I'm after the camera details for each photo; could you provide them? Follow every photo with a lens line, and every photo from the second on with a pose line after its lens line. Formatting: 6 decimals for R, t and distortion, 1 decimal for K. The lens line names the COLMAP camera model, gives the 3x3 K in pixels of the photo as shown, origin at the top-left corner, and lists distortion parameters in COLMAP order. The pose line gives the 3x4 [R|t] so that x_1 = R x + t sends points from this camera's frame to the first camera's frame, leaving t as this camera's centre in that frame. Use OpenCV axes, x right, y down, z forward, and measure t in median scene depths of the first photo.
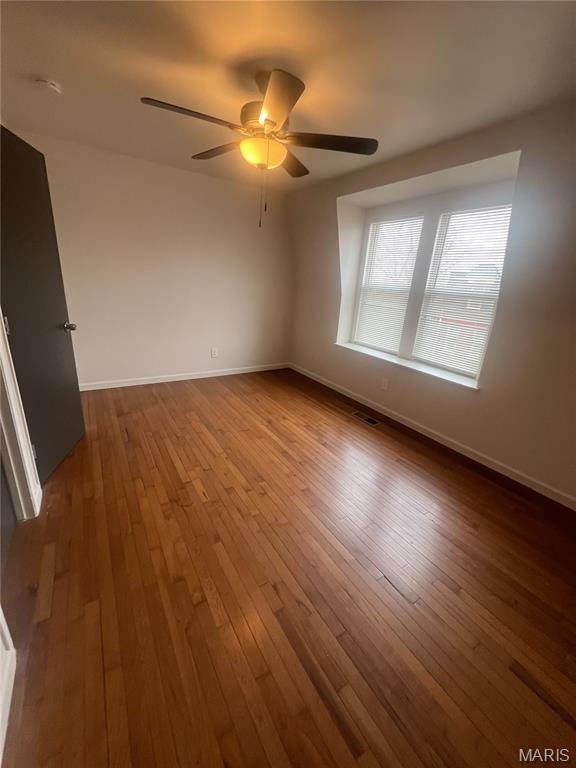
lens RADIAL K [[307.0, 0, 288.0], [0, 307.0, 384.0], [0, 0, 1]] dist [0.001095, -0.000067]
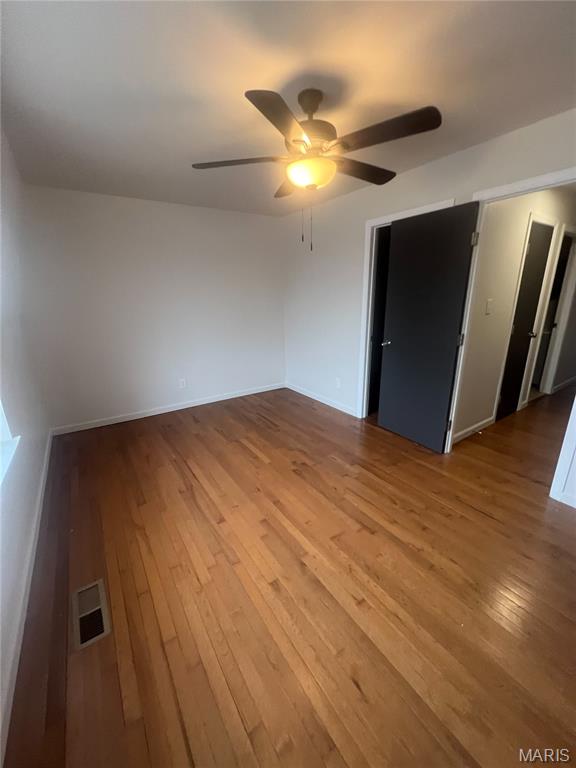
lens RADIAL K [[307.0, 0, 288.0], [0, 307.0, 384.0], [0, 0, 1]] dist [0.001095, -0.000067]
pose [[-0.998197, -0.040616, -0.044188, 0.003847], [-0.058801, 0.809354, 0.584370, -0.511557], [0.012029, 0.585915, -0.810284, 1.404157]]
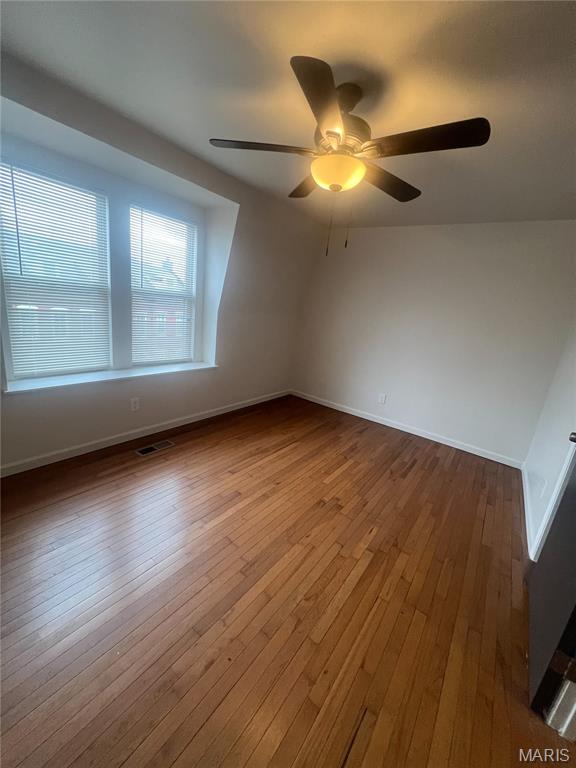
lens RADIAL K [[310.0, 0, 288.0], [0, 310.0, 384.0], [0, 0, 1]] dist [-0.000175, 0.000014]
pose [[-0.362771, -0.343775, 0.866150, -0.655309], [0.169813, 0.889517, 0.424173, -0.405941], [-0.916275, 0.300961, -0.264314, 1.010127]]
